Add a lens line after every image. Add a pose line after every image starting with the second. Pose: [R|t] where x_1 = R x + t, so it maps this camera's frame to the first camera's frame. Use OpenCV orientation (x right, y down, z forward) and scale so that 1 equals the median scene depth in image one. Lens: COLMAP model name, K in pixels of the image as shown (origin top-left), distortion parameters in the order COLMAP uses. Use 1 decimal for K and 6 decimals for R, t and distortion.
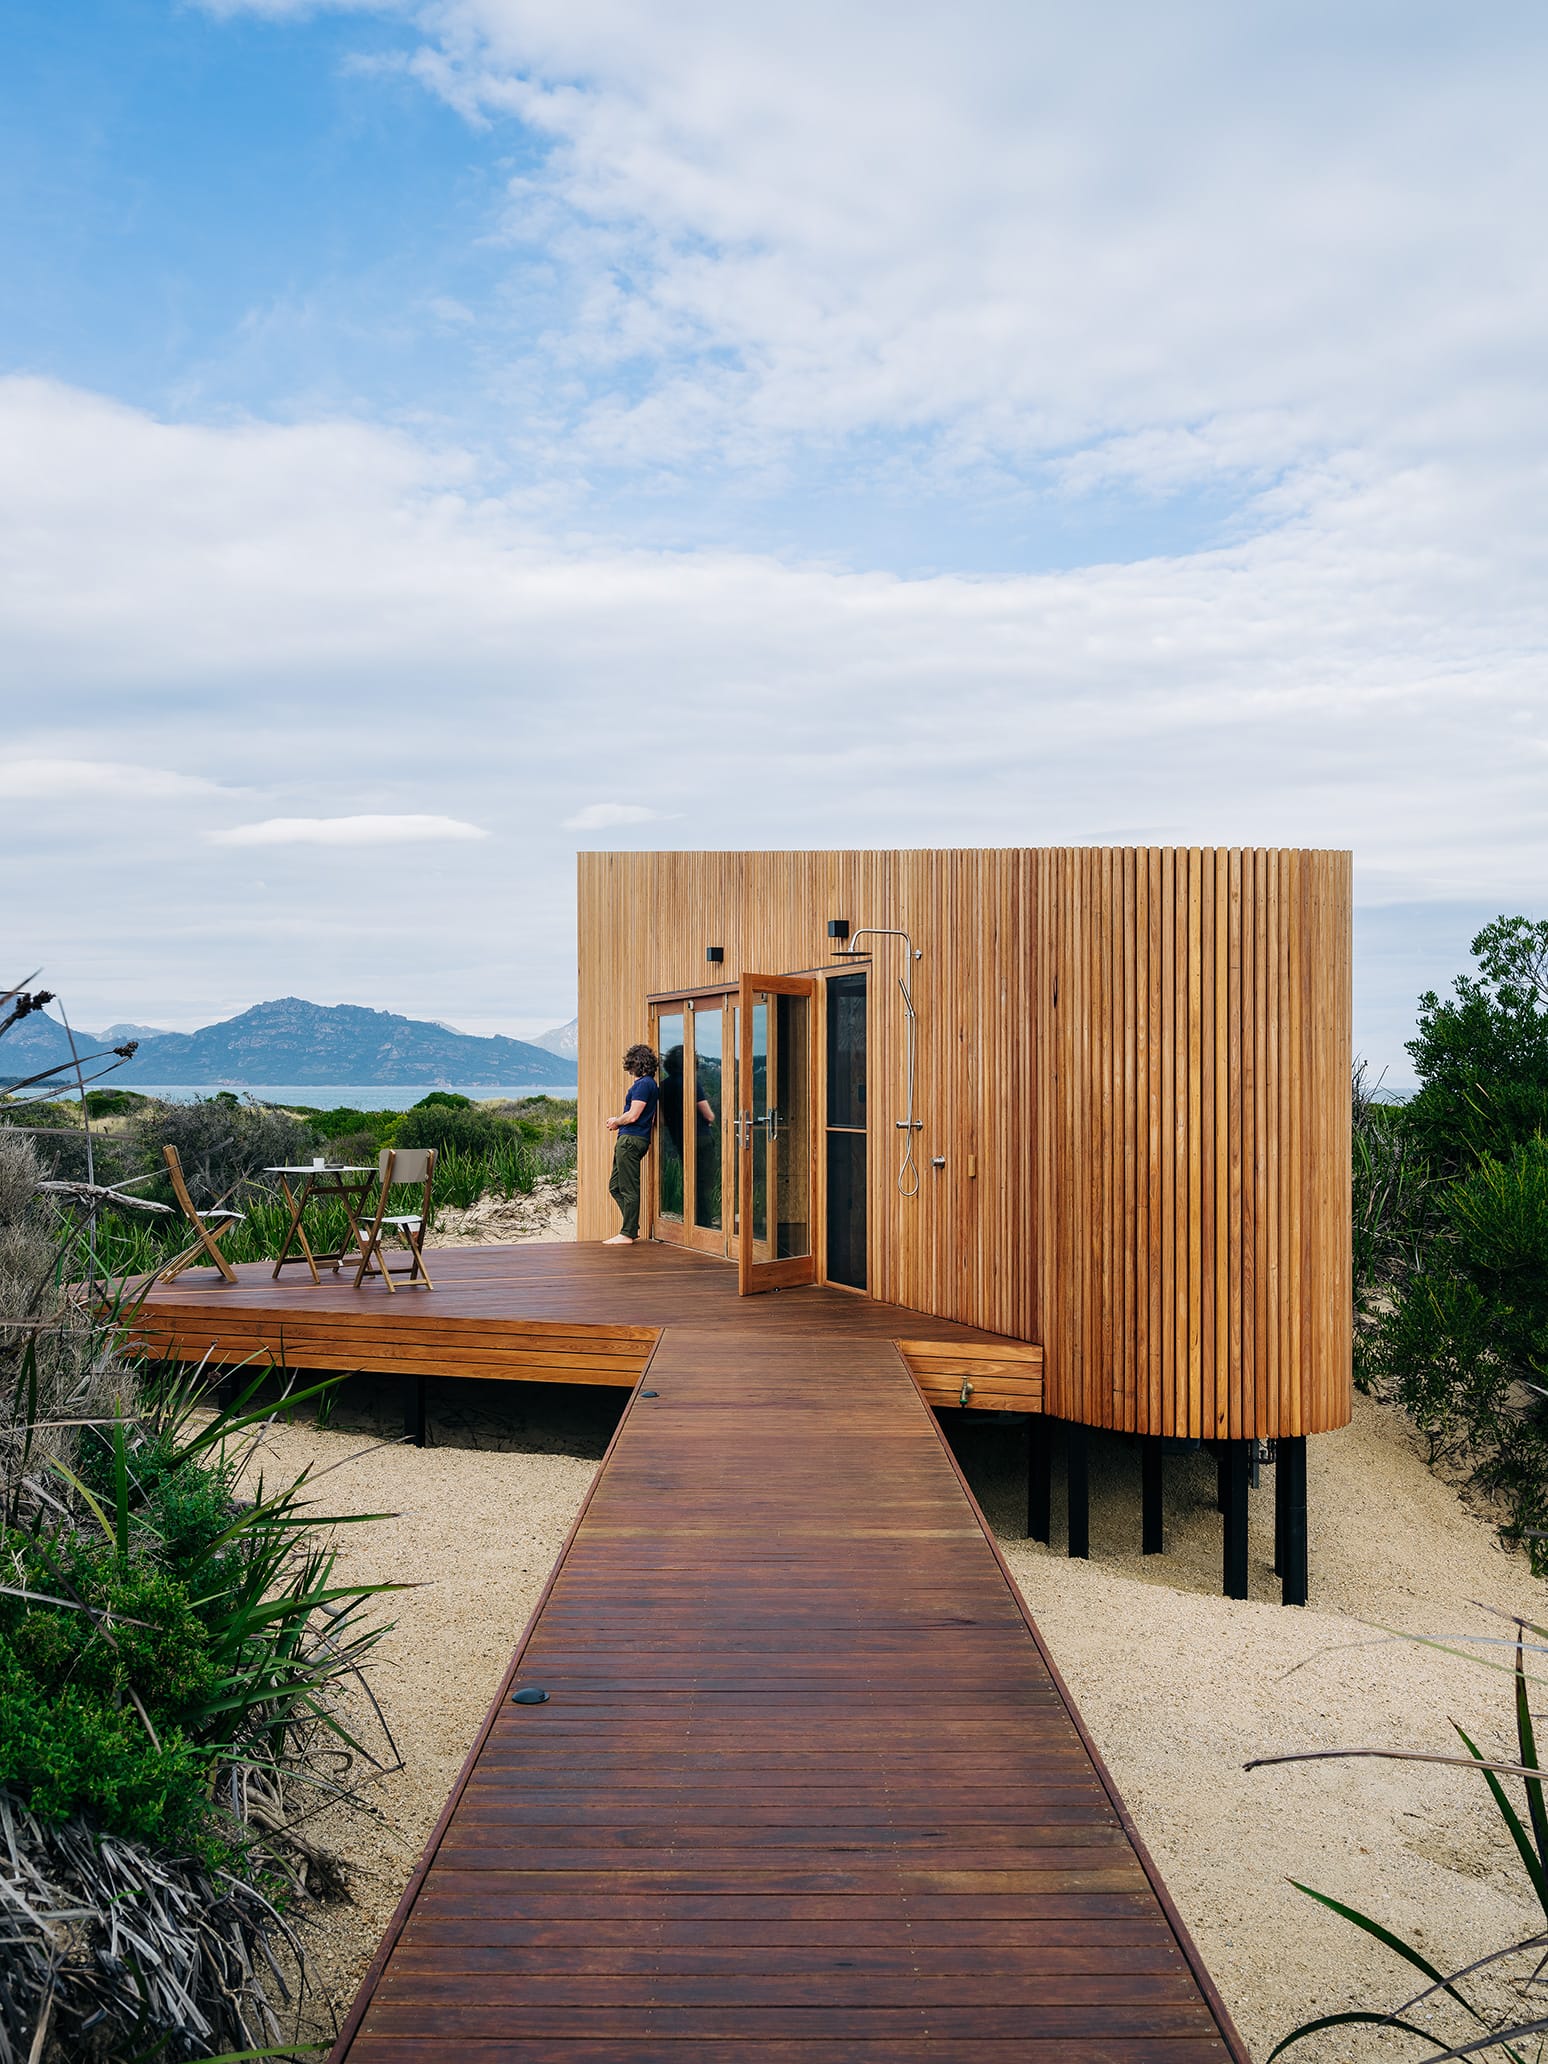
lens RADIAL K [[2392.6, 0, 774.0], [0, 2392.6, 1032.0], [0, 0, 1]] dist [-0.017950, 0.019845]
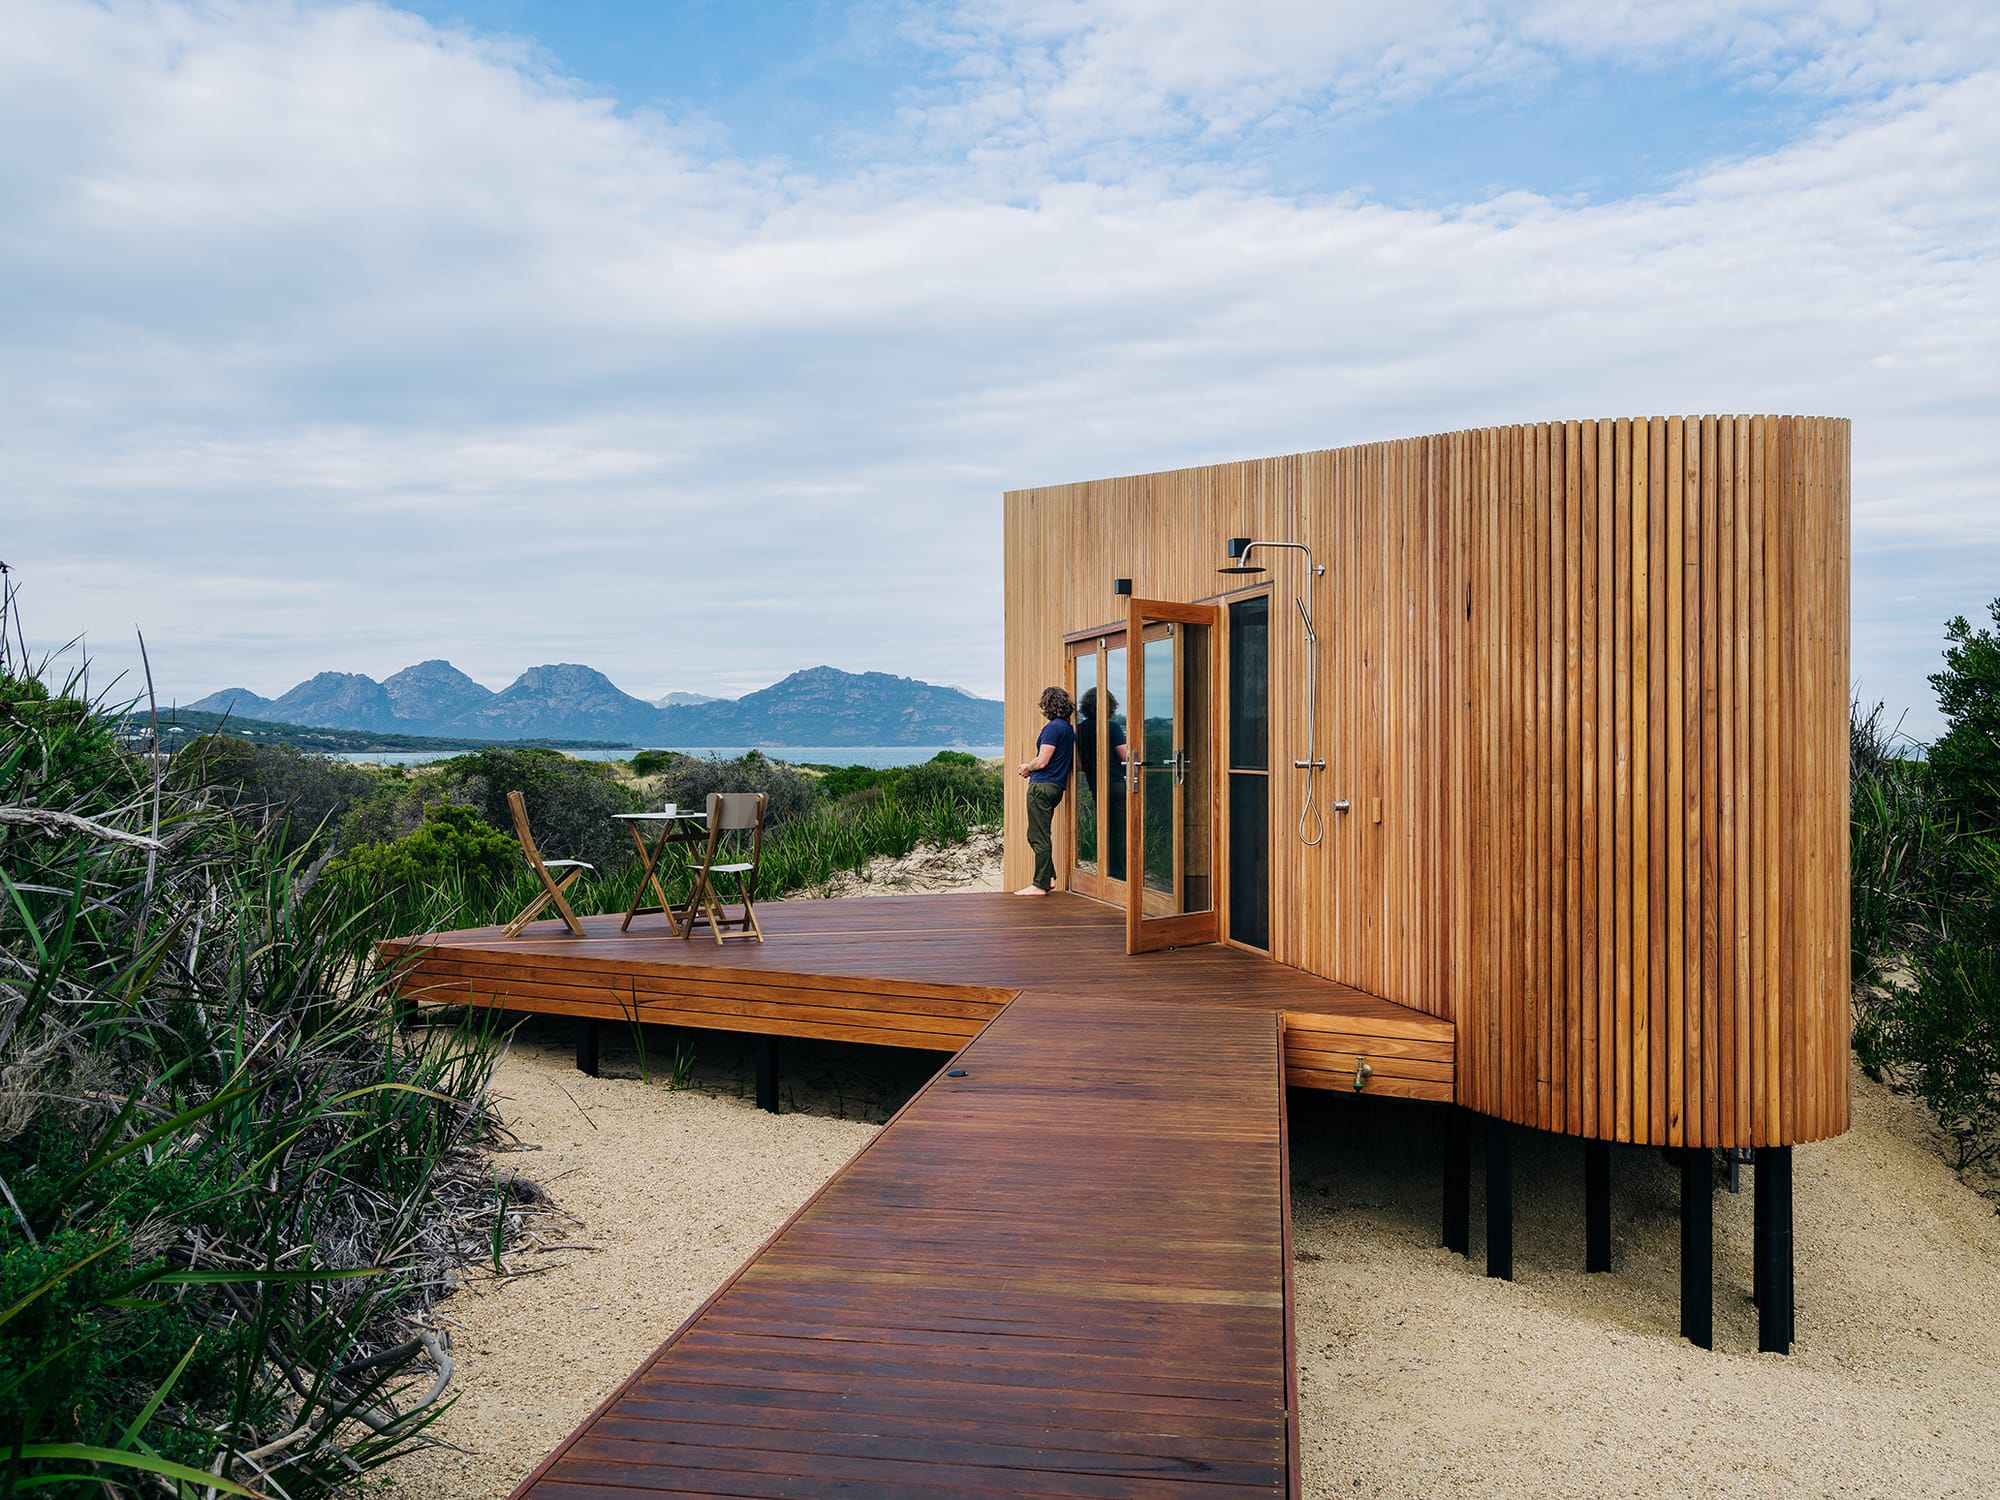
lens RADIAL K [[1859.7, 0, 1000.0], [0, 1859.7, 750.0], [0, 0, 1]] dist [0.006604, 0.000785]
pose [[0.977803, -0.004221, -0.209485, 0.090699], [0.006518, 0.999926, 0.010275, 0.026545], [0.209426, -0.011412, 0.977758, 0.317523]]
